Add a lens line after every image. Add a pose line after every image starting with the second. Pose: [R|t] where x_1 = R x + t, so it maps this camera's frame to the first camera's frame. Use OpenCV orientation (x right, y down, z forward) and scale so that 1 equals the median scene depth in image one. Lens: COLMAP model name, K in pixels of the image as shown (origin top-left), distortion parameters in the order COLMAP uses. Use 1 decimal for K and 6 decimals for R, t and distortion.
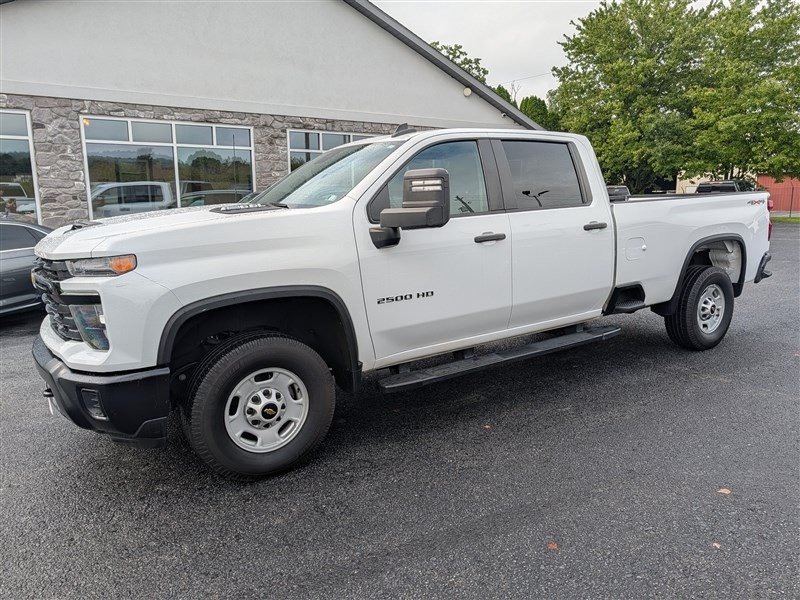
lens RADIAL K [[578.2, 0, 404.6], [0, 578.2, 296.1], [0, 0, 1]] dist [0.020202, -0.014864]
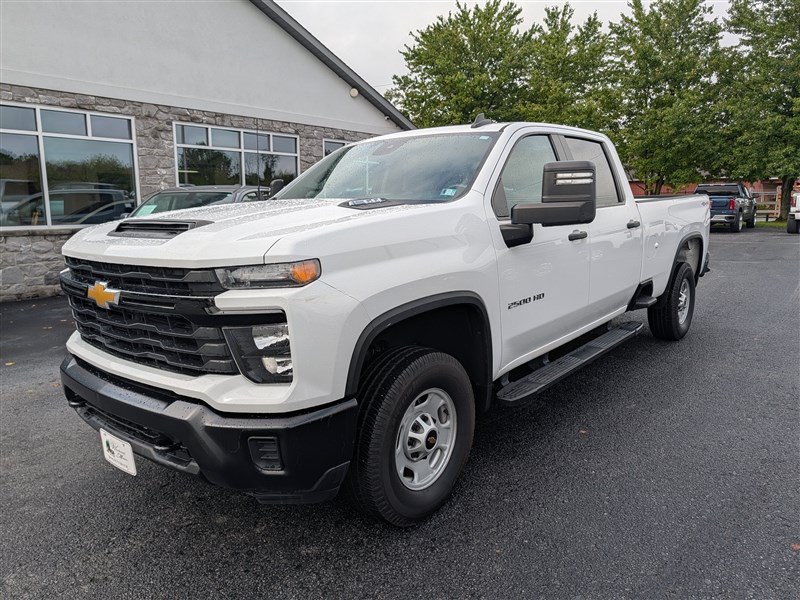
lens RADIAL K [[578.2, 0, 394.8], [0, 578.2, 298.9], [0, 0, 1]] dist [0.020202, -0.014864]
pose [[0.959585, -0.040007, 0.278562, -0.344978], [0.041061, 0.999155, 0.002053, -0.008439], [-0.278409, 0.009468, 0.960416, 0.130964]]
